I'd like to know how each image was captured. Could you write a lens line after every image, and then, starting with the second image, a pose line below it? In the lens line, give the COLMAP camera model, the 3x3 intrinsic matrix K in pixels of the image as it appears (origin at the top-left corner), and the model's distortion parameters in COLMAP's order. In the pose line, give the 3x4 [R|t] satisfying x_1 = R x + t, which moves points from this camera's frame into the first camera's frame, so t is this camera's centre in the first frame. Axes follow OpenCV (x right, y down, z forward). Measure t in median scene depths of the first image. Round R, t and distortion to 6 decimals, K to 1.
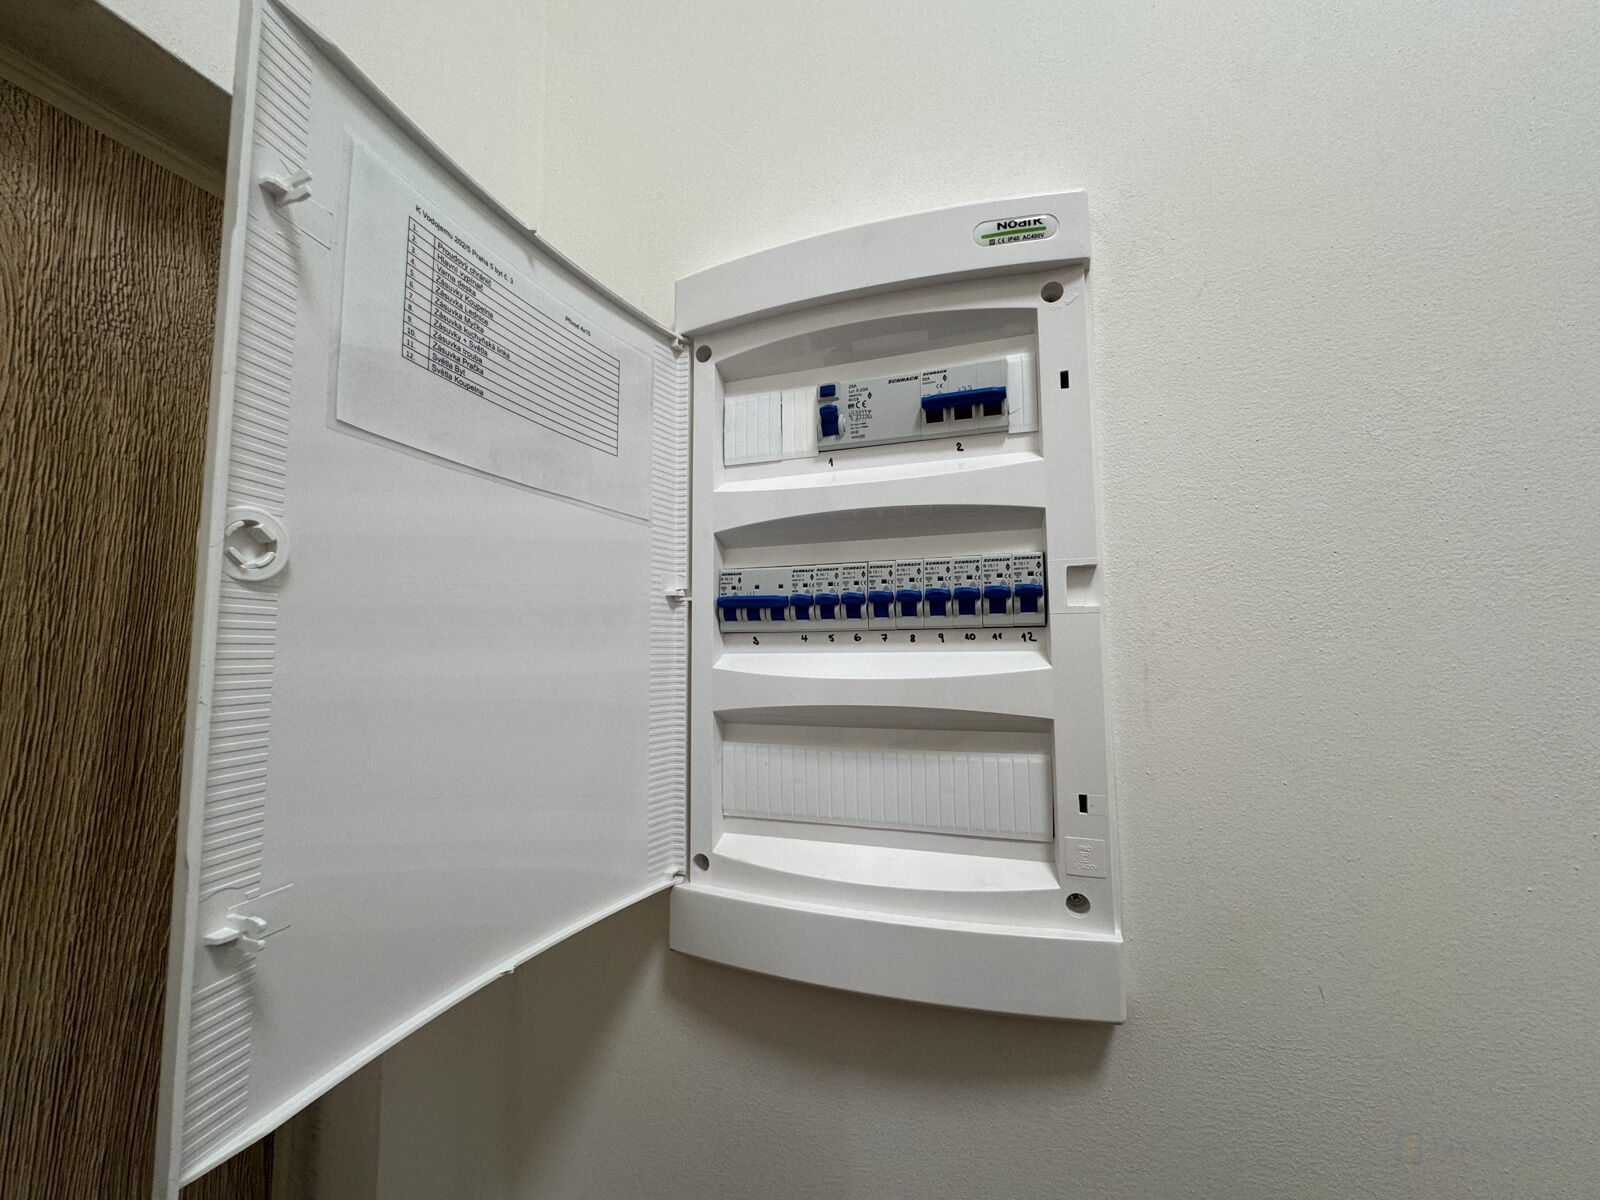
lens RADIAL K [[636.6, 0, 800.0], [0, 636.6, 600.0], [0, 0, 1]] dist [-0.002633, 0.000466]
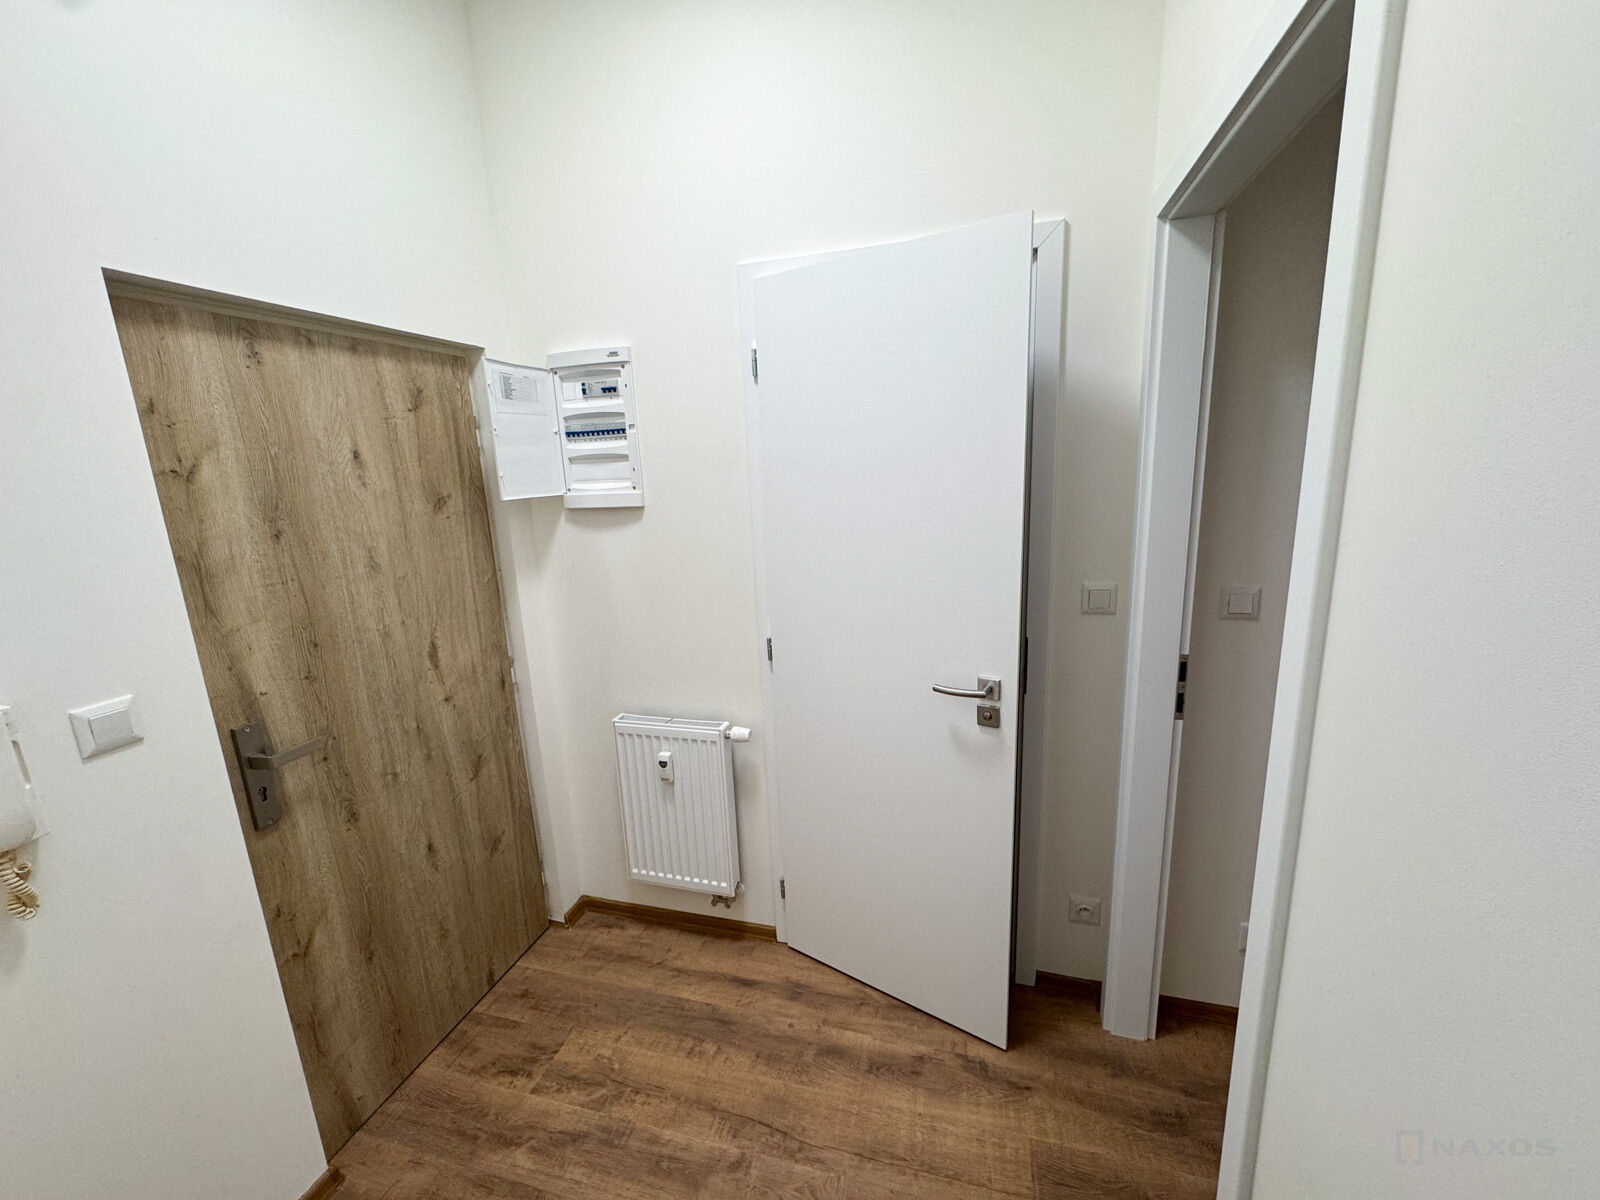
lens RADIAL K [[636.6, 0, 800.0], [0, 636.6, 600.0], [0, 0, 1]] dist [-0.002633, 0.000466]
pose [[0.997880, -0.045253, 0.046762, 1.383798], [0.029906, 0.957141, 0.288074, -0.124480], [-0.057794, -0.286065, 0.956466, -4.104782]]
